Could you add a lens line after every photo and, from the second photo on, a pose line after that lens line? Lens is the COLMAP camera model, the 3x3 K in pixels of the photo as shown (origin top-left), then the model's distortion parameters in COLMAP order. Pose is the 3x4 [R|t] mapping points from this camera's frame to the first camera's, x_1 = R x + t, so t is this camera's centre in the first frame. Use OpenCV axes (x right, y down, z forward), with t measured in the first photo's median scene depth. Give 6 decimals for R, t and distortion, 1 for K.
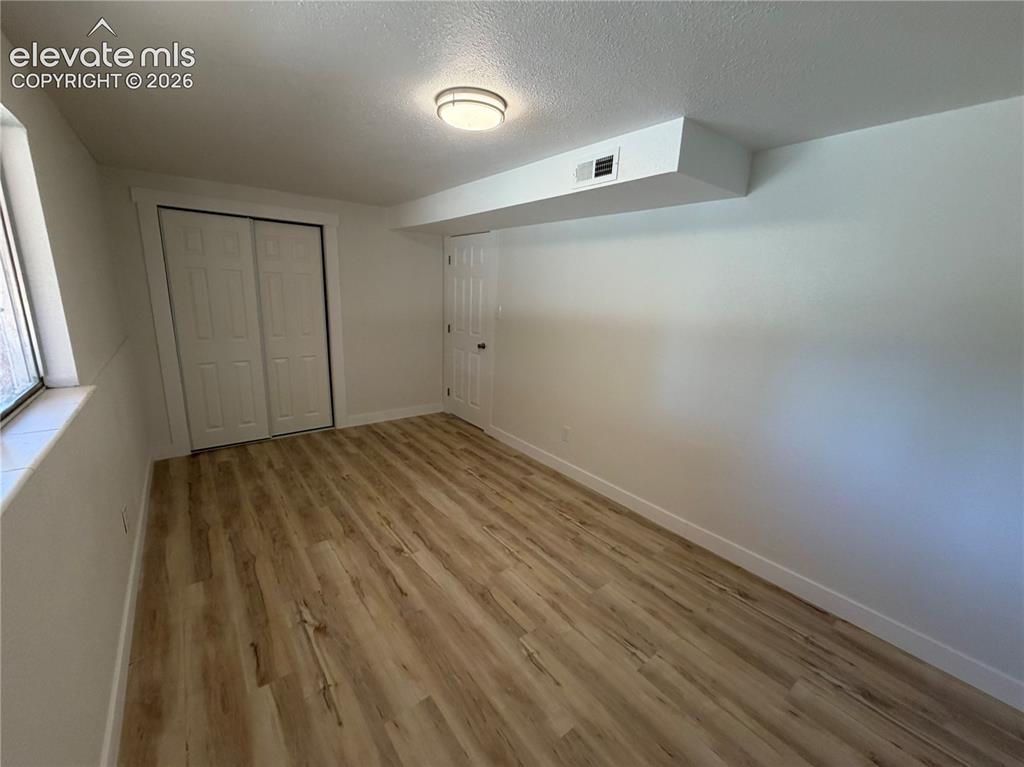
lens RADIAL K [[408.9, 0, 508.9], [0, 408.9, 383.4], [0, 0, 1]] dist [-0.001757, -0.000115]
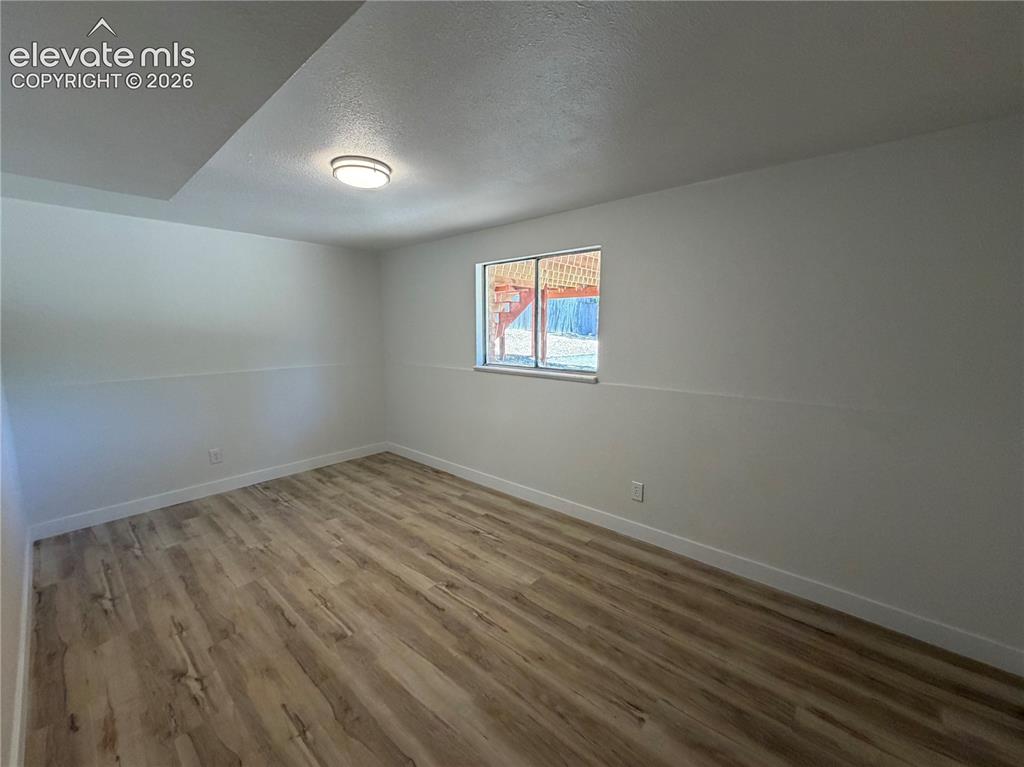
lens RADIAL K [[408.9, 0, 508.9], [0, 408.9, 383.4], [0, 0, 1]] dist [-0.001757, -0.000115]
pose [[-0.982806, -0.012412, -0.184223, -0.218773], [-0.077145, 0.934081, 0.348627, -0.374464], [0.167752, 0.356845, -0.918978, 1.716372]]
